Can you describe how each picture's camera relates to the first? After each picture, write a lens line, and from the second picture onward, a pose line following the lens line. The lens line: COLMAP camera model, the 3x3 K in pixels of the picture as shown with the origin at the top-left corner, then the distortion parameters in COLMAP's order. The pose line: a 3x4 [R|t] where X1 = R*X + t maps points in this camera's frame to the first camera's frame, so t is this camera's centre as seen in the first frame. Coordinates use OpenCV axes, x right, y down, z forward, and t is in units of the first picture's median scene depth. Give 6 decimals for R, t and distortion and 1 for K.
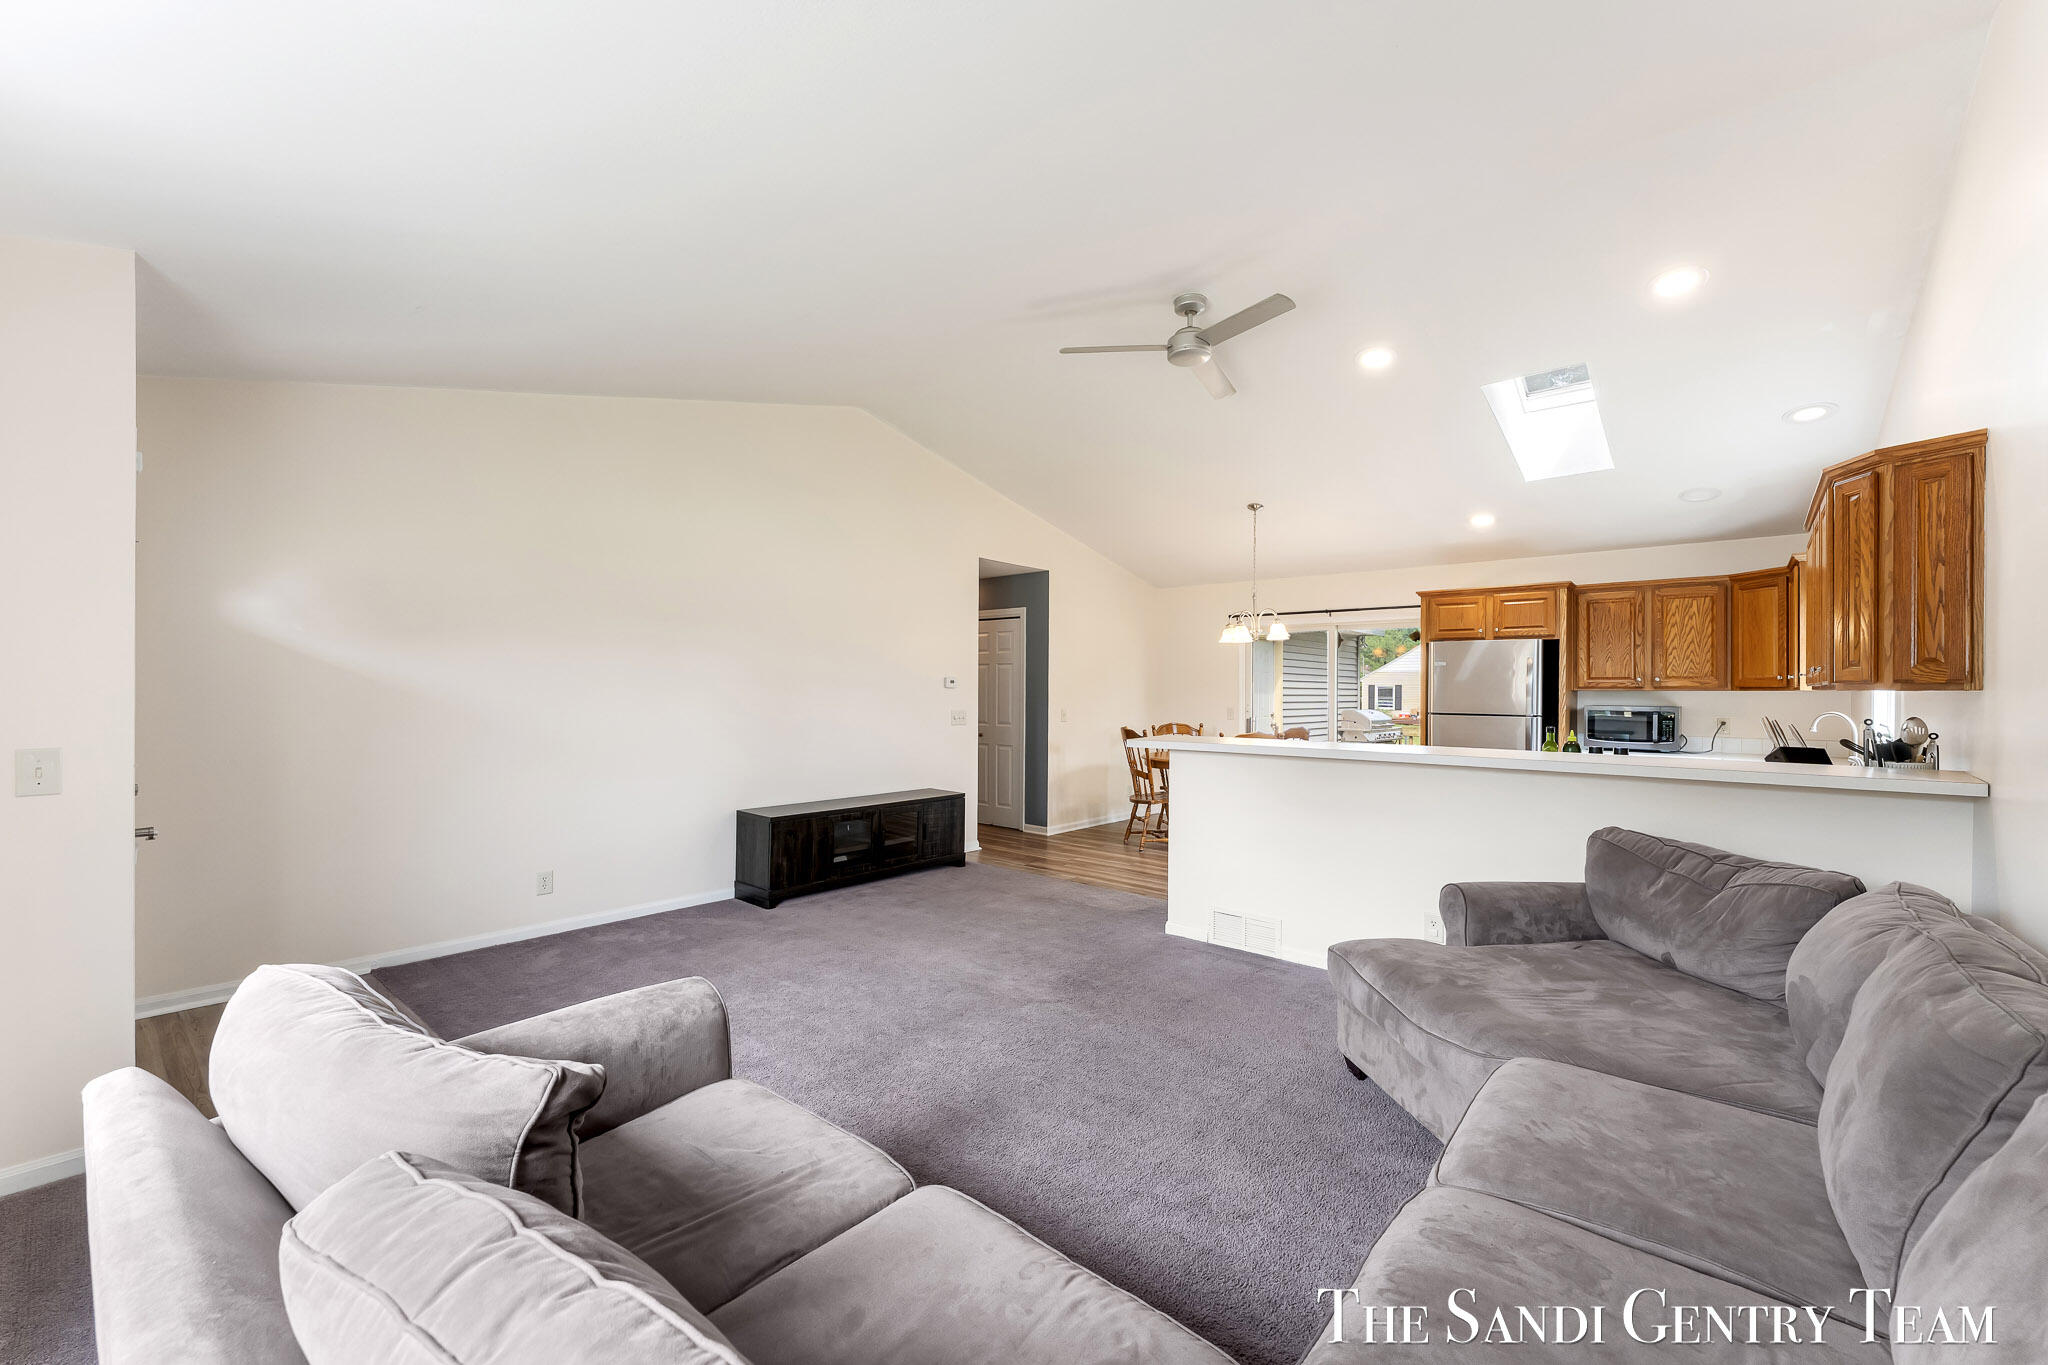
lens RADIAL K [[828.2, 0, 1018.0], [0, 828.2, 691.6], [0, 0, 1]] dist [-0.000183, -0.000293]
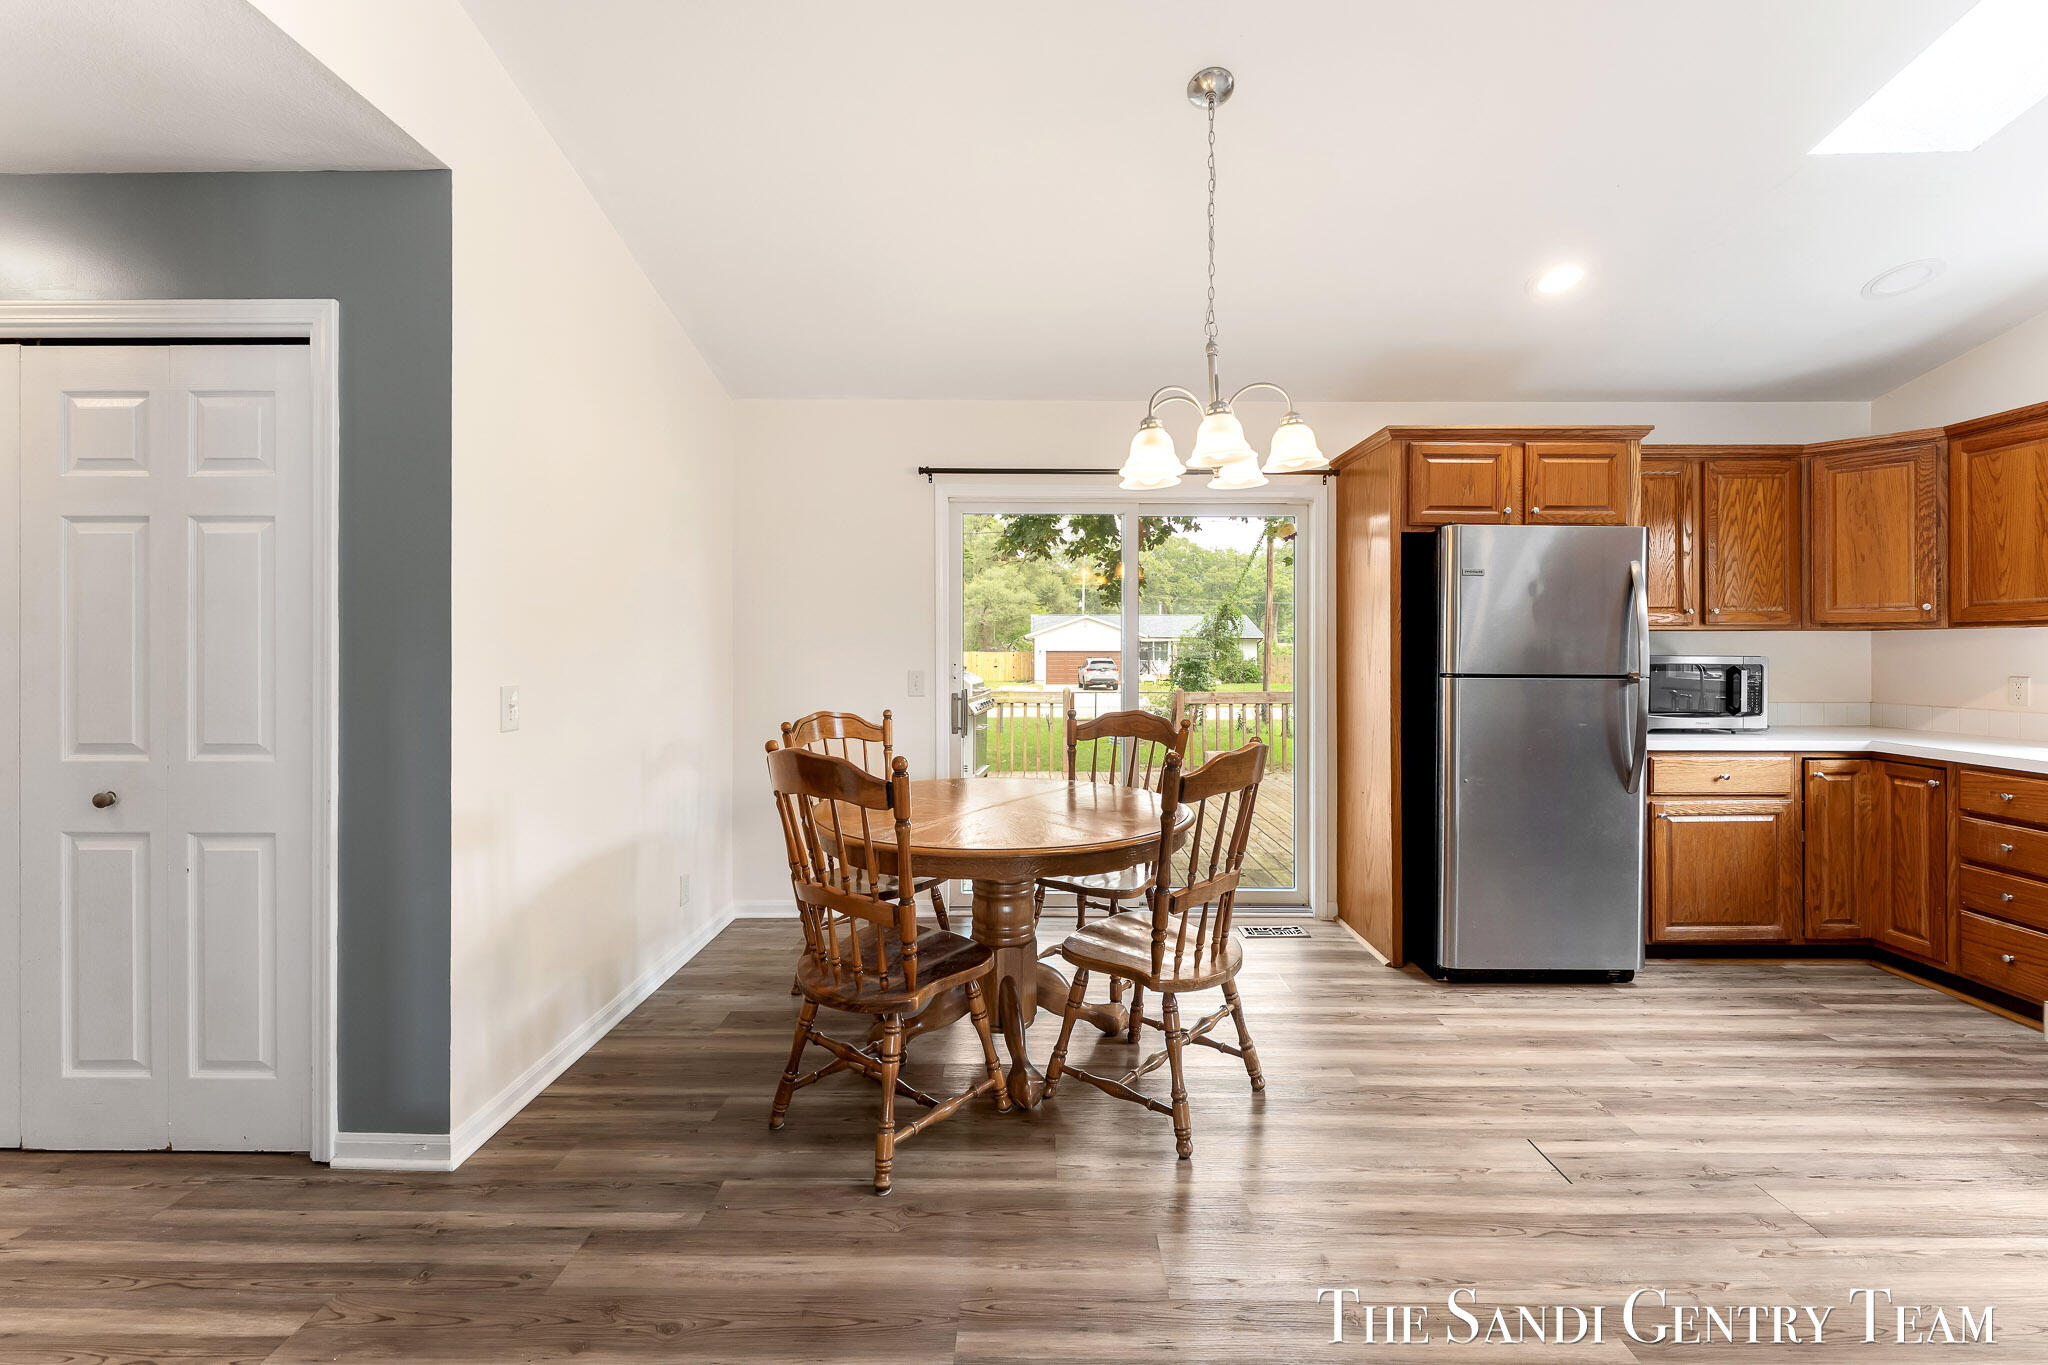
lens RADIAL K [[838.5, 0, 1054.0], [0, 838.5, 648.8], [0, 0, 1]] dist [0.002358, 0.000245]
pose [[0.756300, -0.008909, 0.654165, 0.008134], [0.008221, 0.999958, 0.004115, 0.006138], [-0.654174, 0.002266, 0.756341, 0.833250]]
